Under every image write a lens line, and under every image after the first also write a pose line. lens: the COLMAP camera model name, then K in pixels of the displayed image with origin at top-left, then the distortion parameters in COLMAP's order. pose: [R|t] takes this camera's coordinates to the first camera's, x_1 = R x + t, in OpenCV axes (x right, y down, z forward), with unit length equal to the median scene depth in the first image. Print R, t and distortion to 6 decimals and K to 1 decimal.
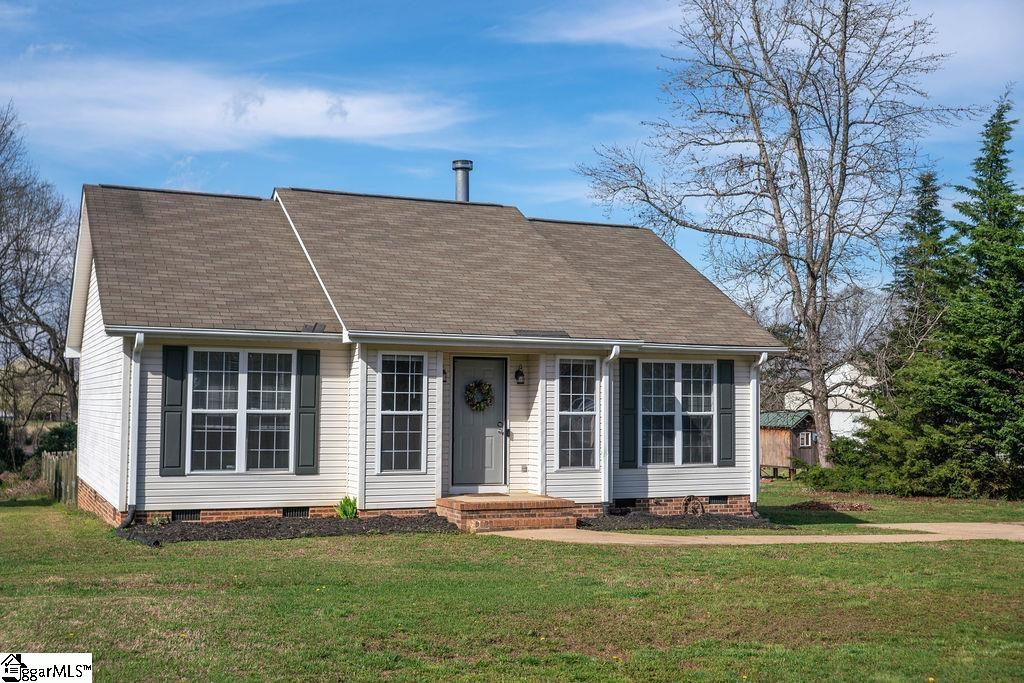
lens RADIAL K [[1194.4, 0, 513.0], [0, 1194.4, 330.7], [0, 0, 1]] dist [0.033502, 0.000000]
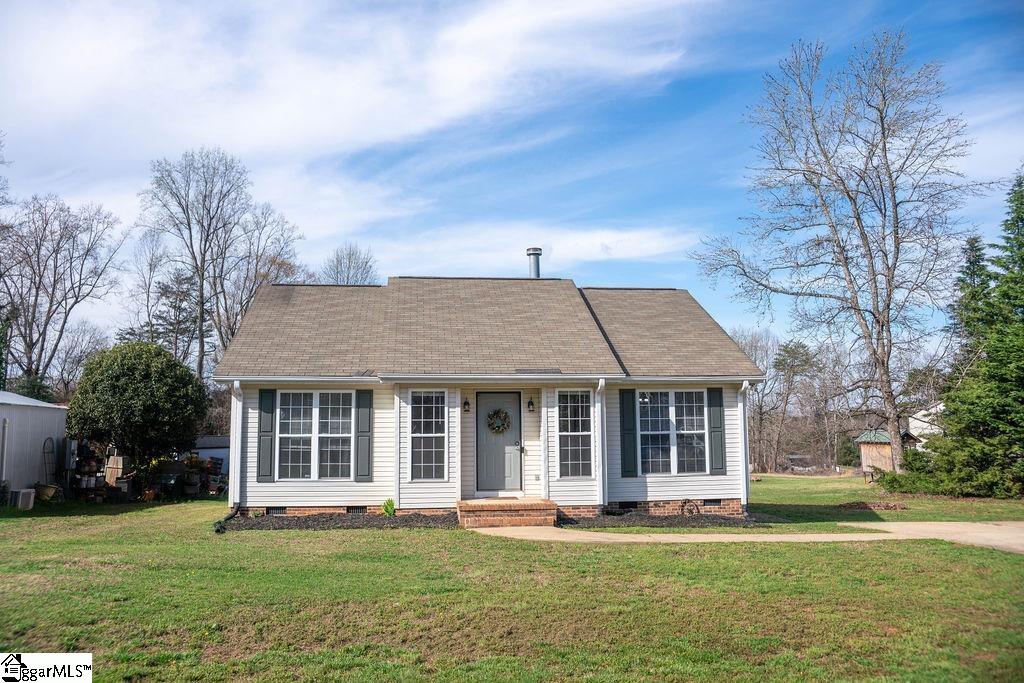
lens RADIAL K [[776.5, 0, 510.5], [0, 776.5, 342.6], [0, 0, 1]] dist [-0.053742, 0.026241]
pose [[0.952520, -0.051904, -0.300018, 0.218273], [0.035463, 0.997569, -0.059991, 0.018341], [0.302402, 0.046504, 0.952045, 0.179596]]
